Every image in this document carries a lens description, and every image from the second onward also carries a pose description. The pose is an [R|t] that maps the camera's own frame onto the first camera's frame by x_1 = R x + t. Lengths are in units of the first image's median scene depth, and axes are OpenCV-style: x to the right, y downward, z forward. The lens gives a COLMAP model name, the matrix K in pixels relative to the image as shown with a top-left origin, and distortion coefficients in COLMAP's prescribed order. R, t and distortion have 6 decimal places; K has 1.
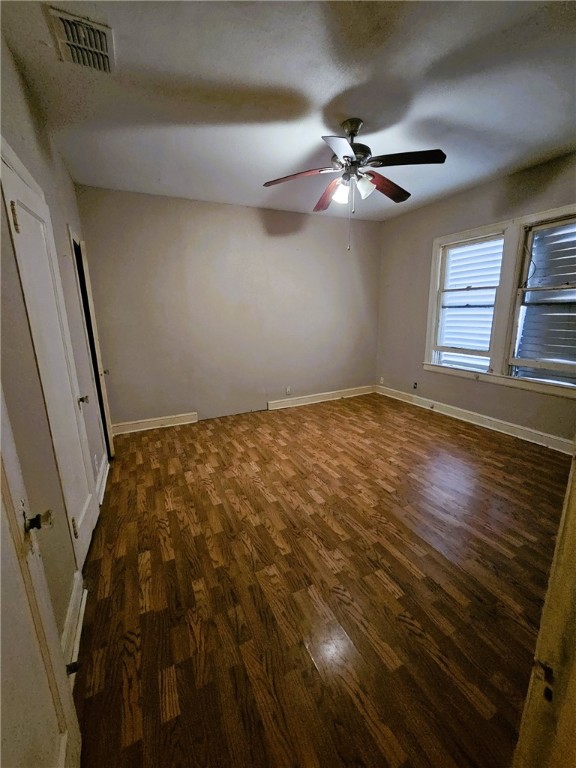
lens RADIAL K [[316.5, 0, 288.8], [0, 316.5, 381.9], [0, 0, 1]] dist [0.001178, -0.000323]
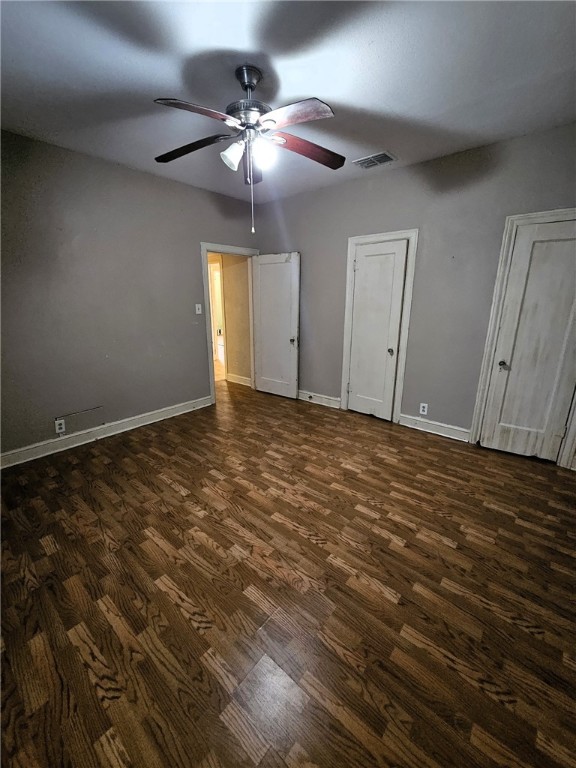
lens RADIAL K [[316.5, 0, 288.8], [0, 316.5, 381.9], [0, 0, 1]] dist [0.001178, -0.000323]
pose [[-0.913428, 0.126096, -0.386974, 0.387072], [-0.068797, 0.889277, 0.452165, -0.369459], [0.401143, 0.439643, -0.803616, 1.532095]]
